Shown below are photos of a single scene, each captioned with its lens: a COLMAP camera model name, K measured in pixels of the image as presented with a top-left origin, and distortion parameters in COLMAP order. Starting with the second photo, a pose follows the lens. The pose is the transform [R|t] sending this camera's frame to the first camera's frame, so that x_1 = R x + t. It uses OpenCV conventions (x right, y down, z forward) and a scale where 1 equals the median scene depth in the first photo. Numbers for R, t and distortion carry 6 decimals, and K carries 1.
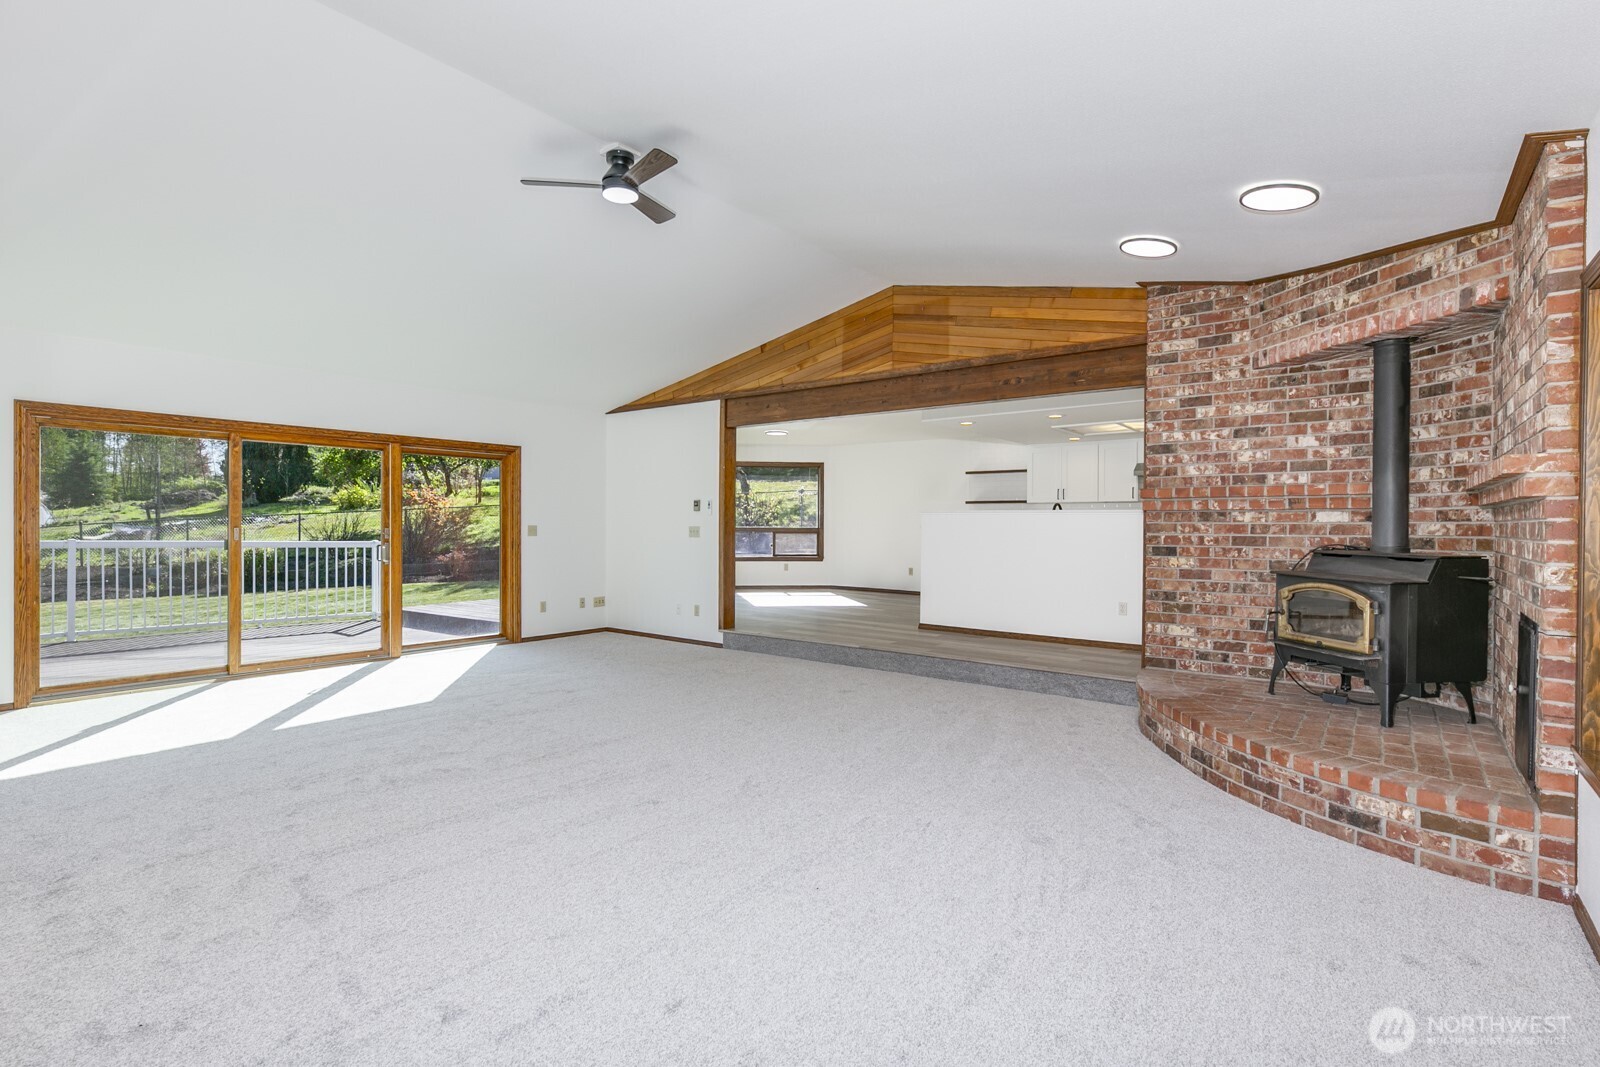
lens RADIAL K [[736.9, 0, 791.2], [0, 736.9, 530.5], [0, 0, 1]] dist [-0.007717, 0.000546]
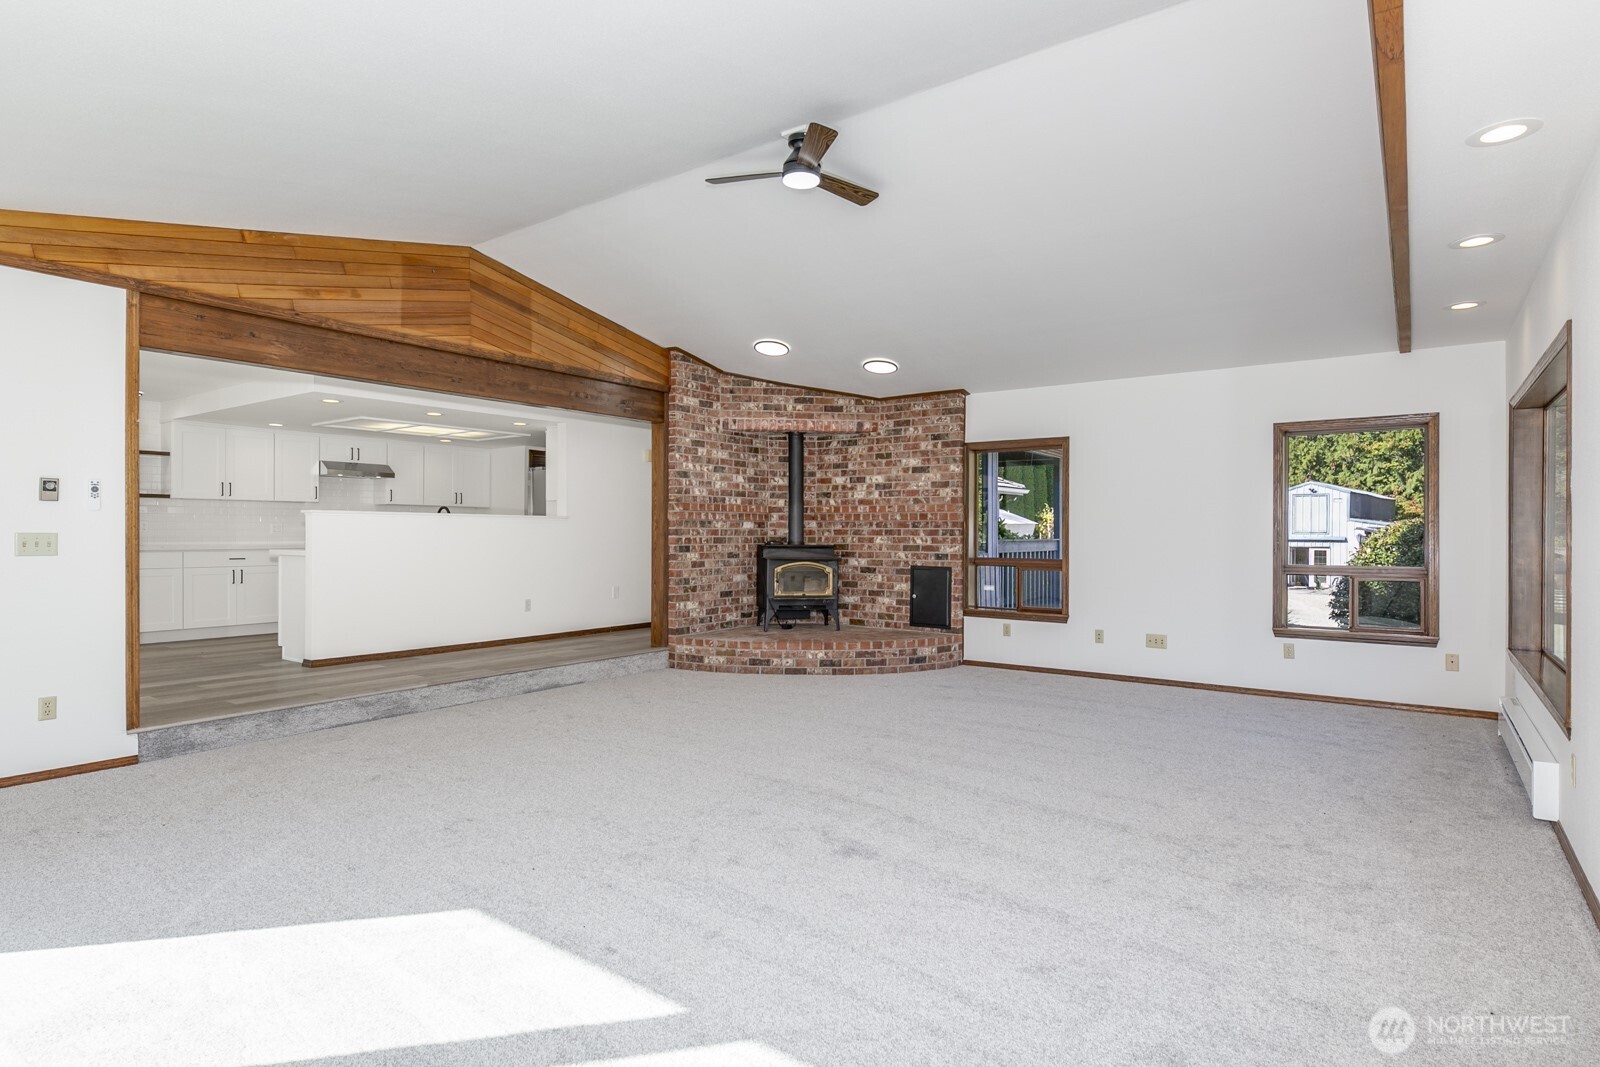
lens RADIAL K [[811.5, 0, 792.2], [0, 811.5, 534.4], [0, 0, 1]] dist [-0.002912, -0.001699]
pose [[0.005378, -0.008828, 0.999947, -1.061309], [0.003762, 0.999954, 0.008808, -0.012209], [-0.999978, 0.003715, 0.005411, 0.836416]]
